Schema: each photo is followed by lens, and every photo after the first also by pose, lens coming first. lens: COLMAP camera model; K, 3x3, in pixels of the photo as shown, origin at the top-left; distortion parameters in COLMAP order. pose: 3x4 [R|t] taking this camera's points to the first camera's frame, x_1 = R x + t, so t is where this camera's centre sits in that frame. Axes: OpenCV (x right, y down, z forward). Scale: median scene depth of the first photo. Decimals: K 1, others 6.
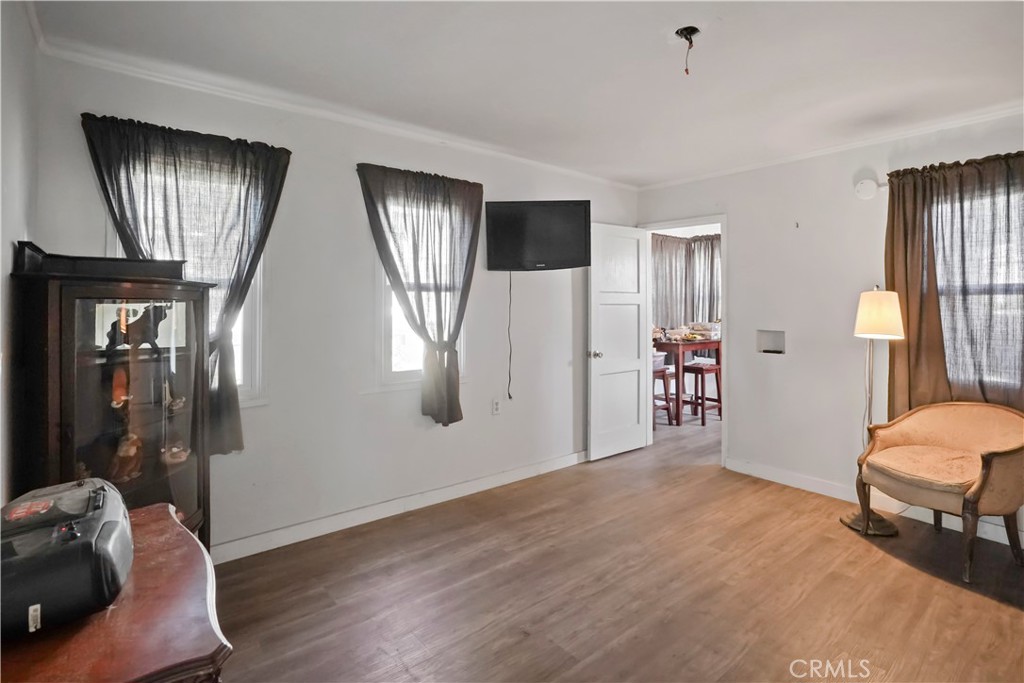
lens RADIAL K [[510.5, 0, 510.0], [0, 510.5, 302.0], [0, 0, 1]] dist [0.001516, 0.001226]
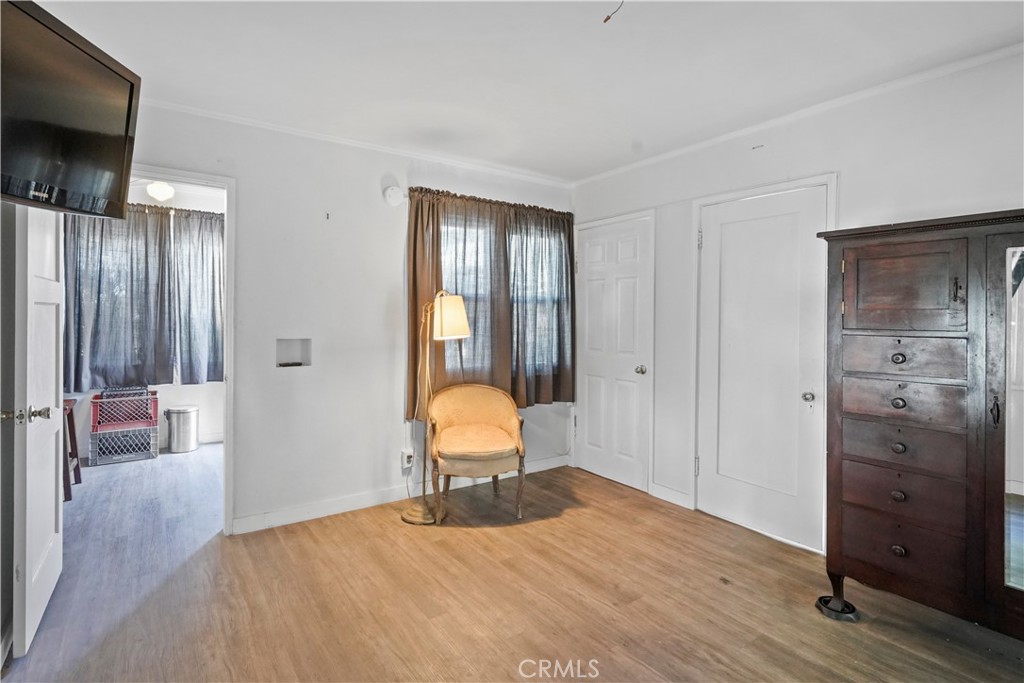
lens RADIAL K [[501.2, 0, 510.6], [0, 501.2, 313.3], [0, 0, 1]] dist [-0.000777, 0.000050]
pose [[0.082298, -0.007552, 0.996579, -0.337648], [-0.015520, 0.999840, 0.008858, 0.002918], [-0.996487, -0.016196, 0.082168, 0.775028]]
